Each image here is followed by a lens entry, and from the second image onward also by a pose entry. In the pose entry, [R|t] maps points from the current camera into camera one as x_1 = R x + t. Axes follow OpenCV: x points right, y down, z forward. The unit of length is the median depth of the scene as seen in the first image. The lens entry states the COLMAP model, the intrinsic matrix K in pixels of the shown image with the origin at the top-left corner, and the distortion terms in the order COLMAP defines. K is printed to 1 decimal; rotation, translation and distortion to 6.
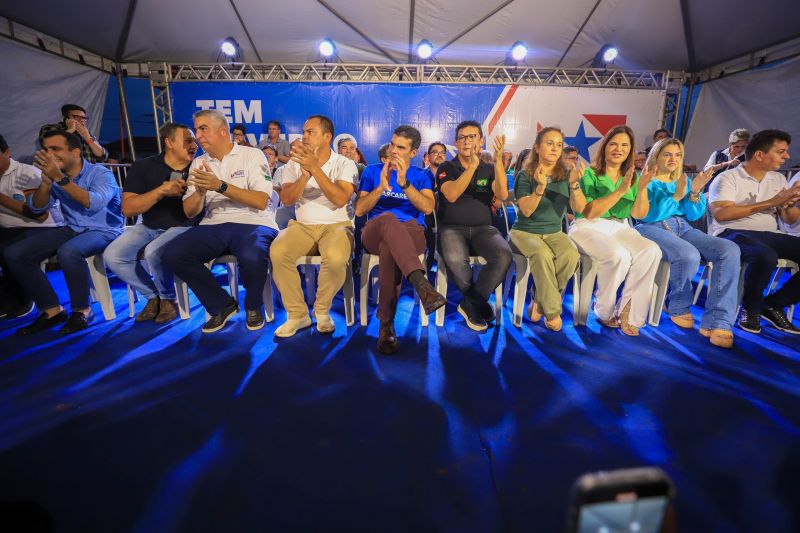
lens RADIAL K [[387.6, 0, 407.3], [0, 387.6, 281.1], [0, 0, 1]] dist [-0.015904, 0.004308]
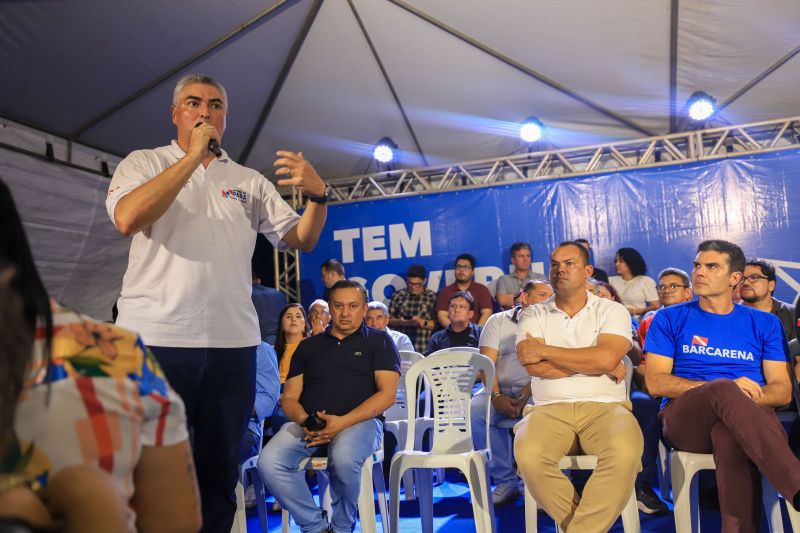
lens RADIAL K [[765.2, 0, 402.2], [0, 765.2, 262.5], [0, 0, 1]] dist [0.045627, 0.038355]
pose [[0.944273, -0.094620, -0.315271, -0.033342], [-0.019997, 0.939535, -0.341868, 0.022328], [0.328556, 0.329121, 0.885285, -0.094672]]
